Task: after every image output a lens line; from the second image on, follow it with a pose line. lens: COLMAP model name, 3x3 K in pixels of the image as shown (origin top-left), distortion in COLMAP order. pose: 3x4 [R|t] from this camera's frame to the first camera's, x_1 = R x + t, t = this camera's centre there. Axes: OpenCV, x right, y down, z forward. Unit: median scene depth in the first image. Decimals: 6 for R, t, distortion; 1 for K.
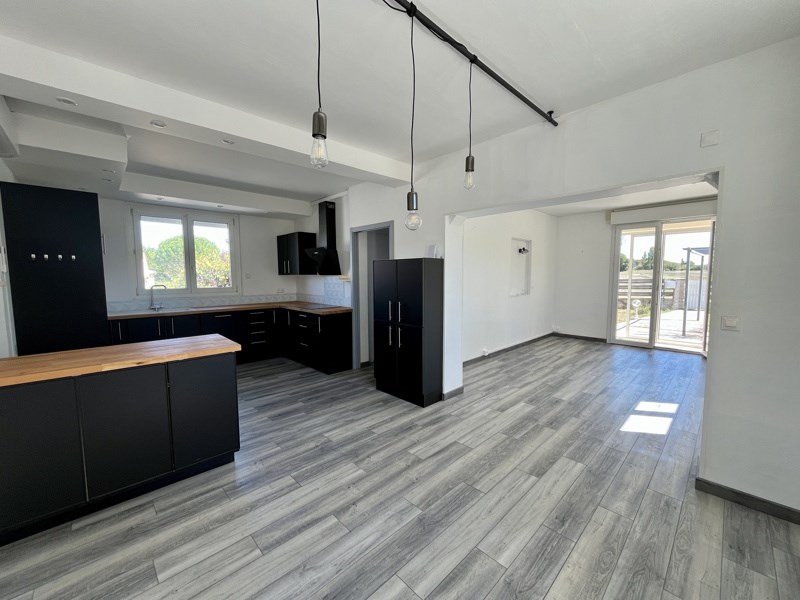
lens RADIAL K [[326.2, 0, 398.8], [0, 326.2, 303.5], [0, 0, 1]] dist [-0.001785, -0.000066]
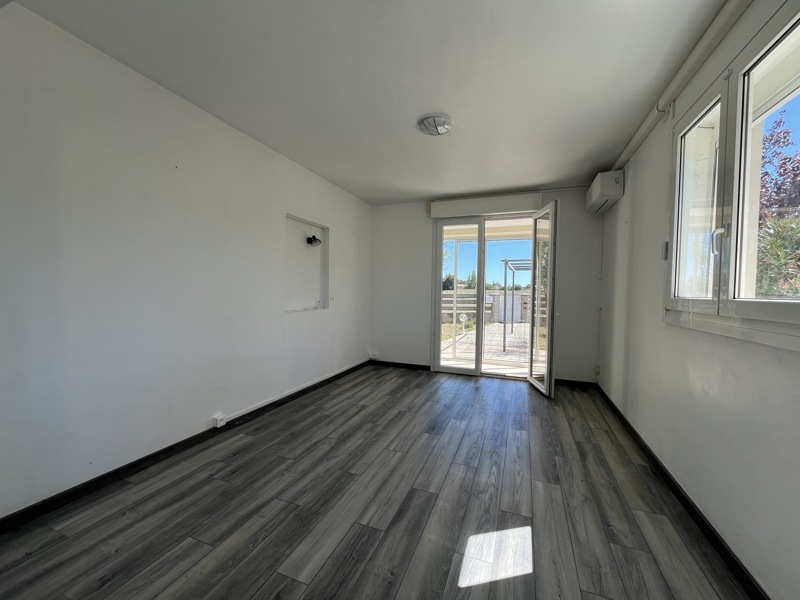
lens RADIAL K [[326.2, 0, 398.8], [0, 326.2, 303.5], [0, 0, 1]] dist [-0.001785, -0.000066]
pose [[0.908817, 0.003260, 0.417183, 0.294838], [0.016266, 0.998932, -0.043240, -0.007704], [-0.416878, 0.046084, 0.907793, 0.387013]]
